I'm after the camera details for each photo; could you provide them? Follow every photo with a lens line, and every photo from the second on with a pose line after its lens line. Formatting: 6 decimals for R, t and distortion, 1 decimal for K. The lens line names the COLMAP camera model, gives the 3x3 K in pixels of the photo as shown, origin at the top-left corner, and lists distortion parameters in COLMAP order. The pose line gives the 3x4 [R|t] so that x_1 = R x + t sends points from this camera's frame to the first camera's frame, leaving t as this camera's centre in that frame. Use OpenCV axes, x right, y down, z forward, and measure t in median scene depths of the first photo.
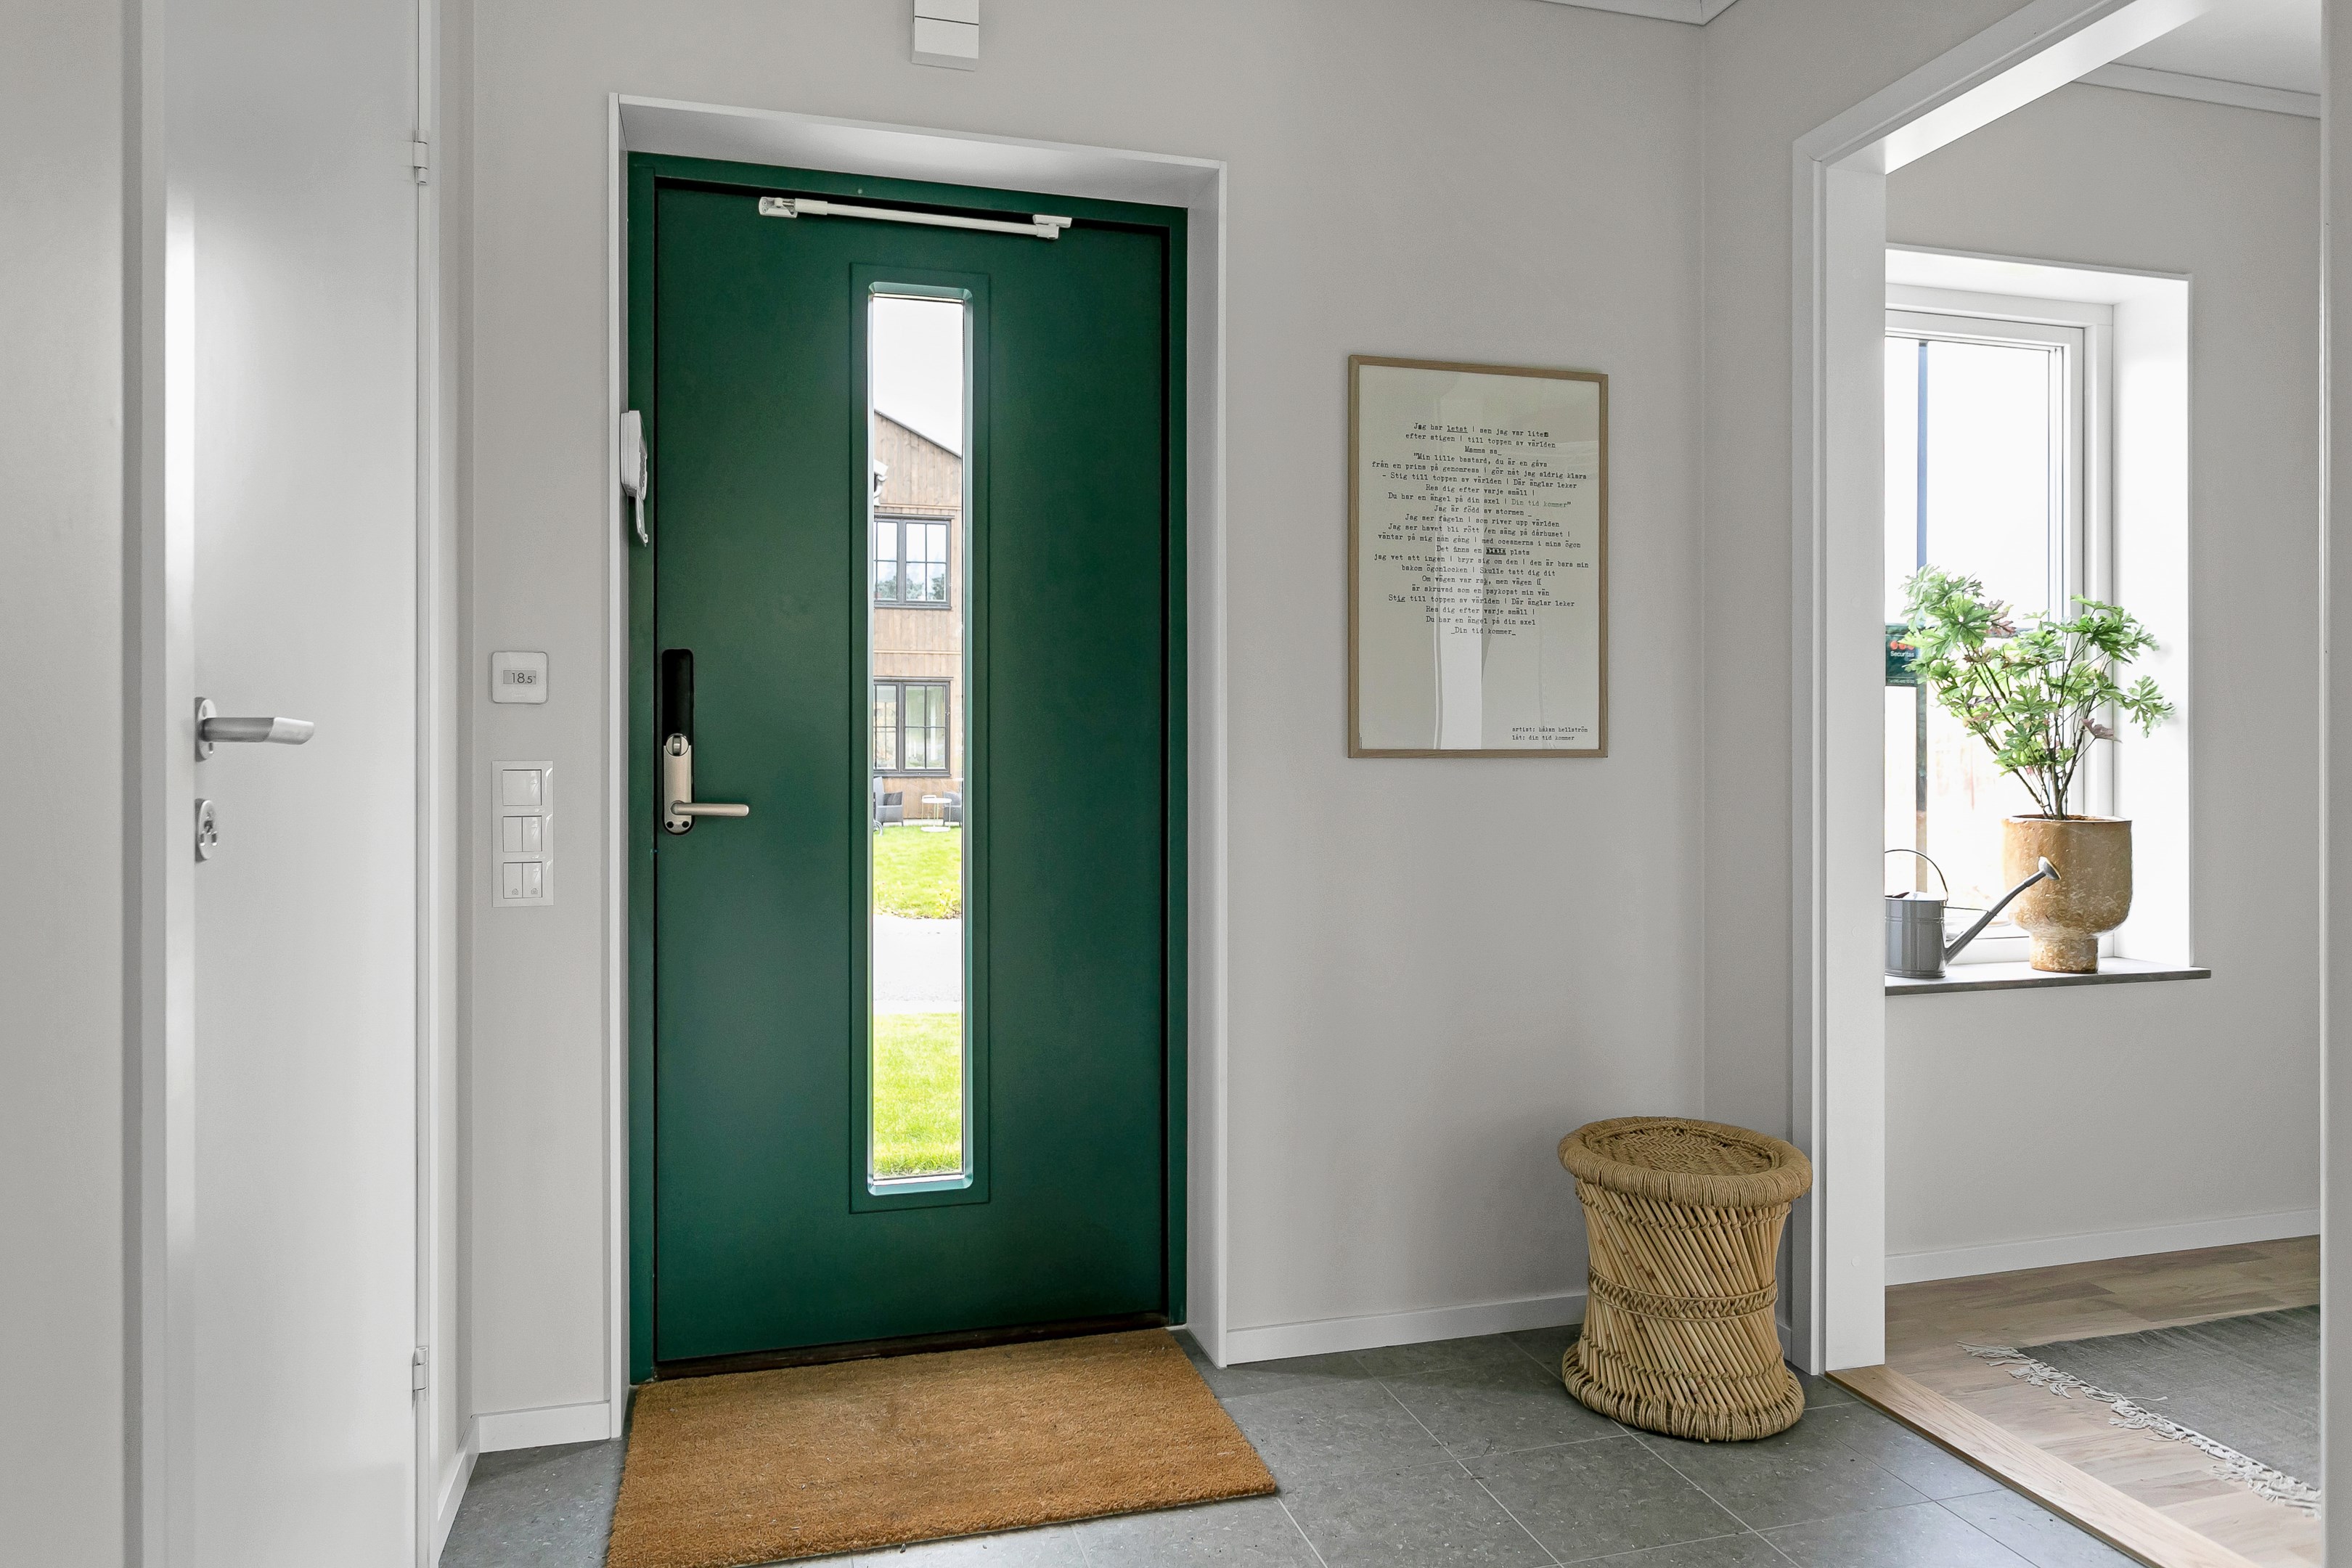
lens RADIAL K [[1496.1, 0, 1174.1], [0, 1496.1, 774.2], [0, 0, 1]] dist [-0.008905, 0.007137]
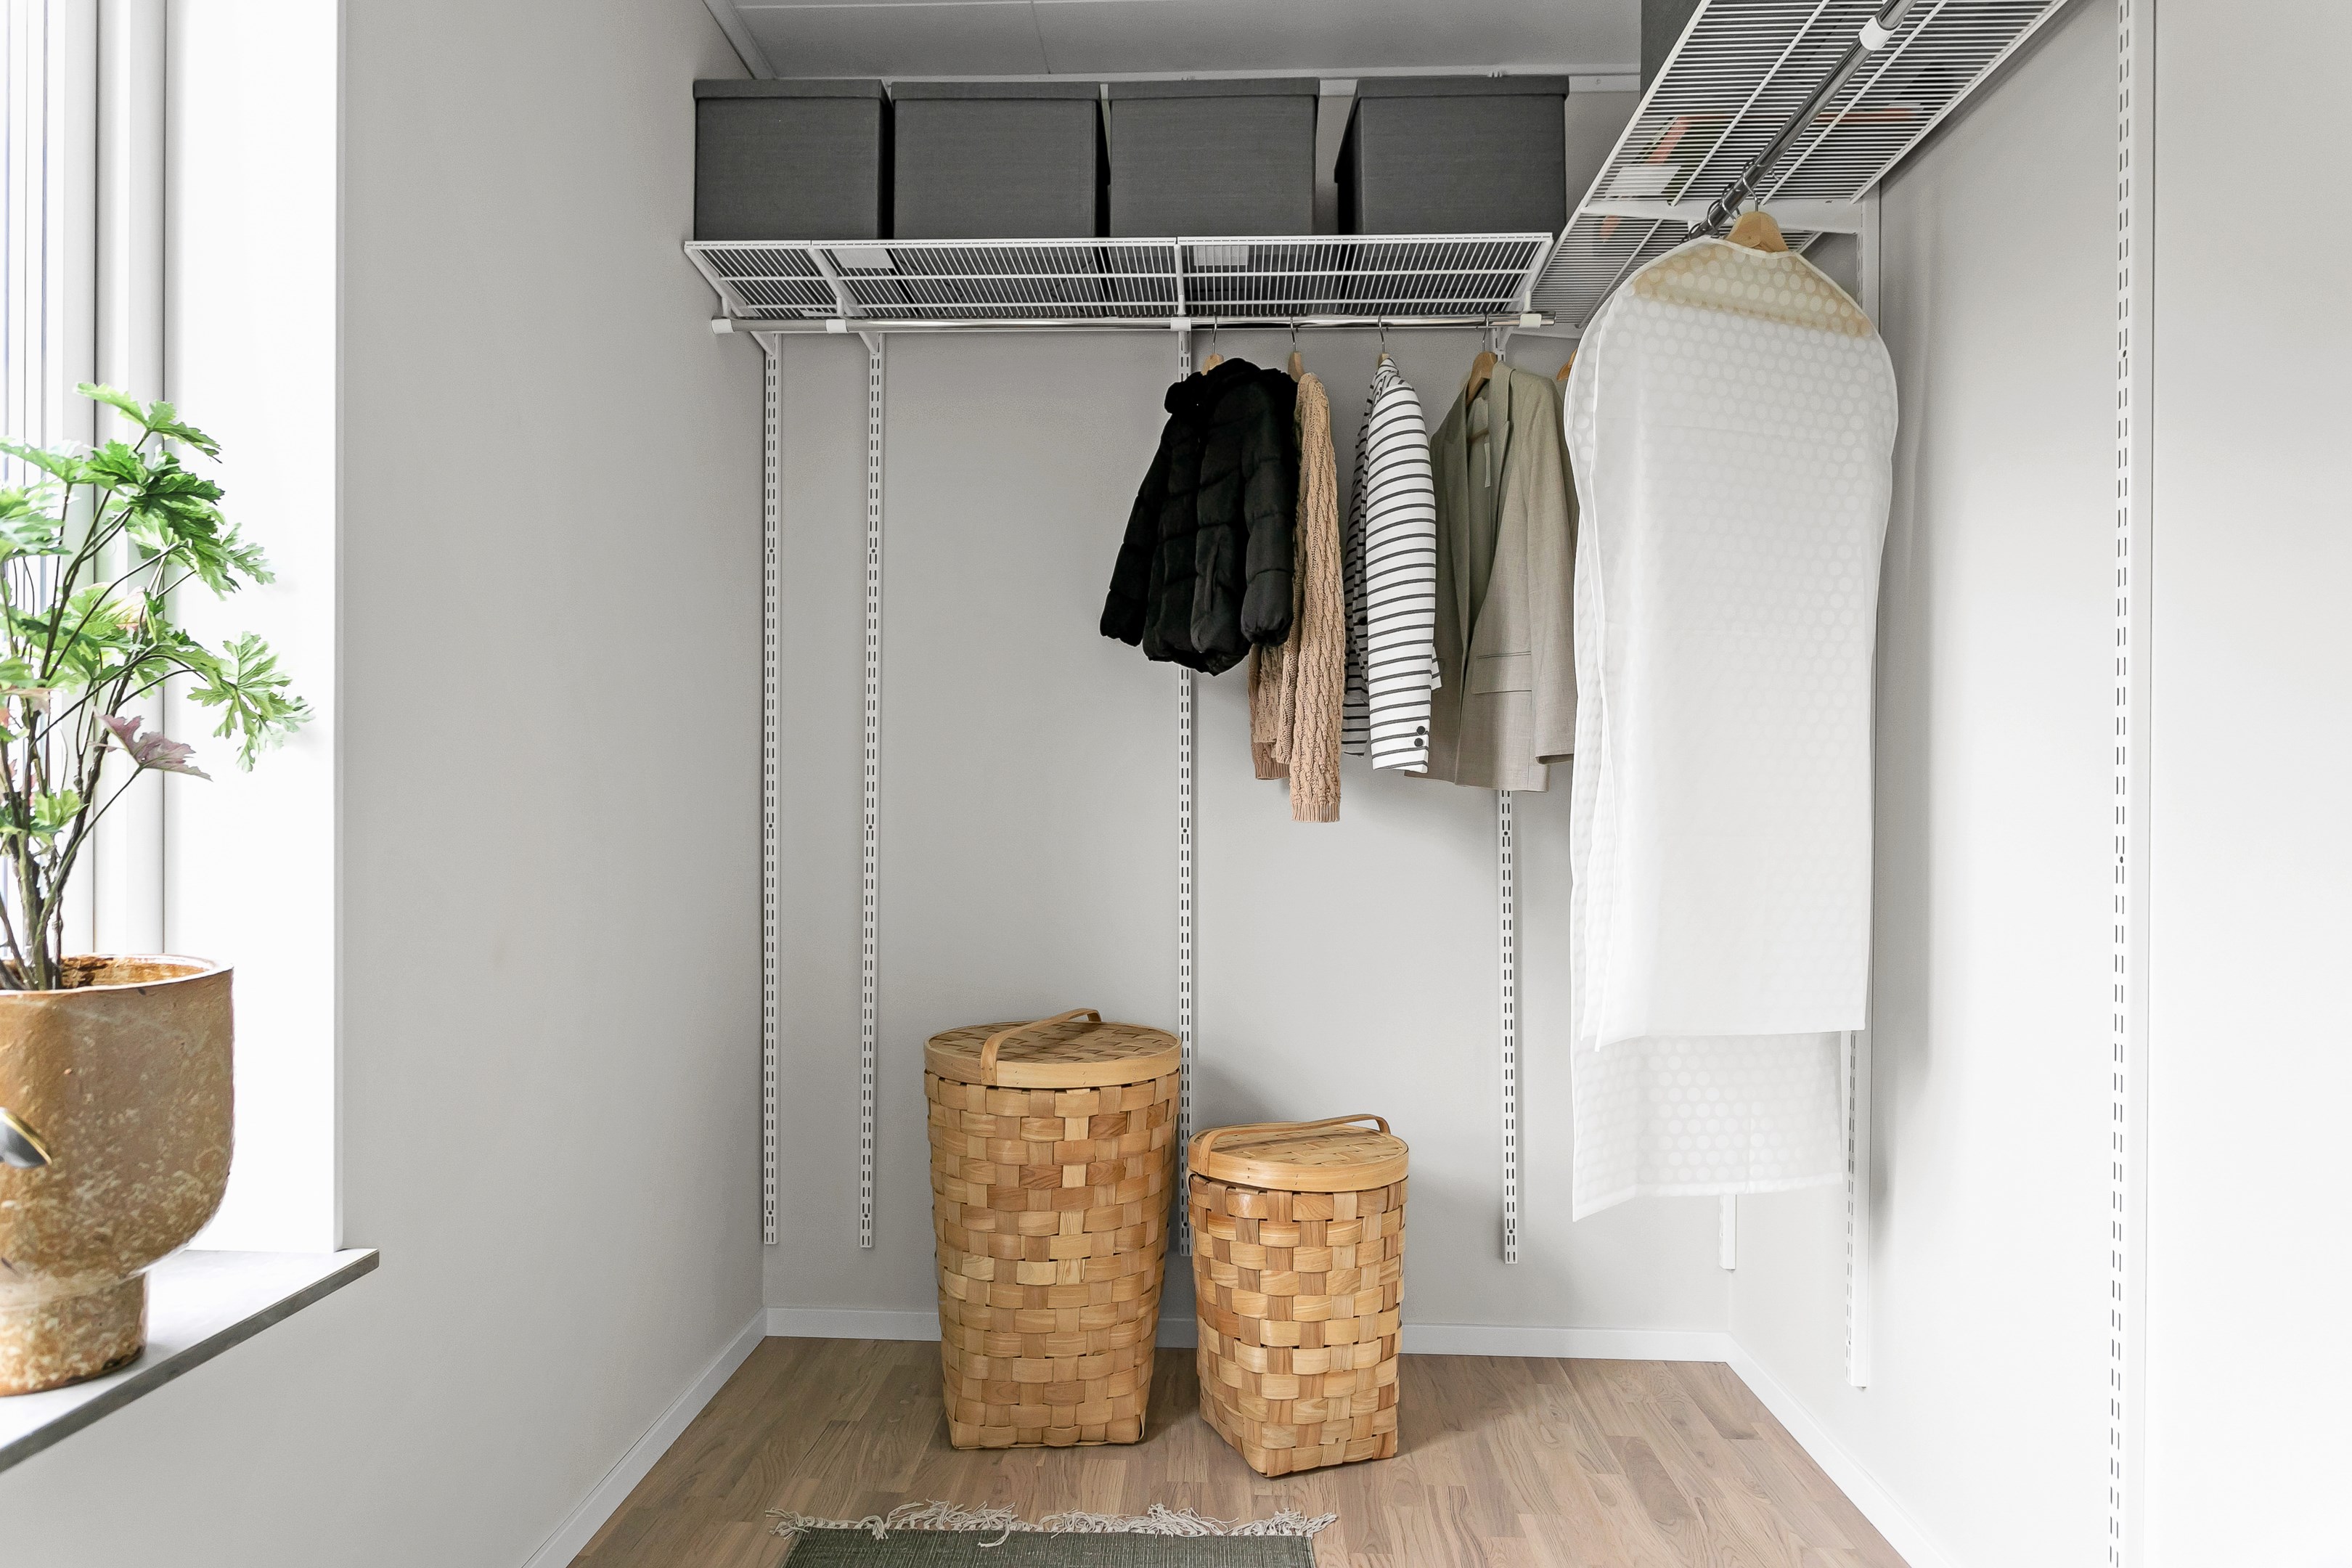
lens RADIAL K [[1383.5, 0, 1175.2], [0, 1383.5, 795.0], [0, 0, 1]] dist [-0.017063, -0.002130]
pose [[0.320198, 0.008225, 0.947315, 0.354051], [0.001490, 0.999957, -0.009186, -0.012906], [-0.947349, 0.004353, 0.320172, 0.611495]]
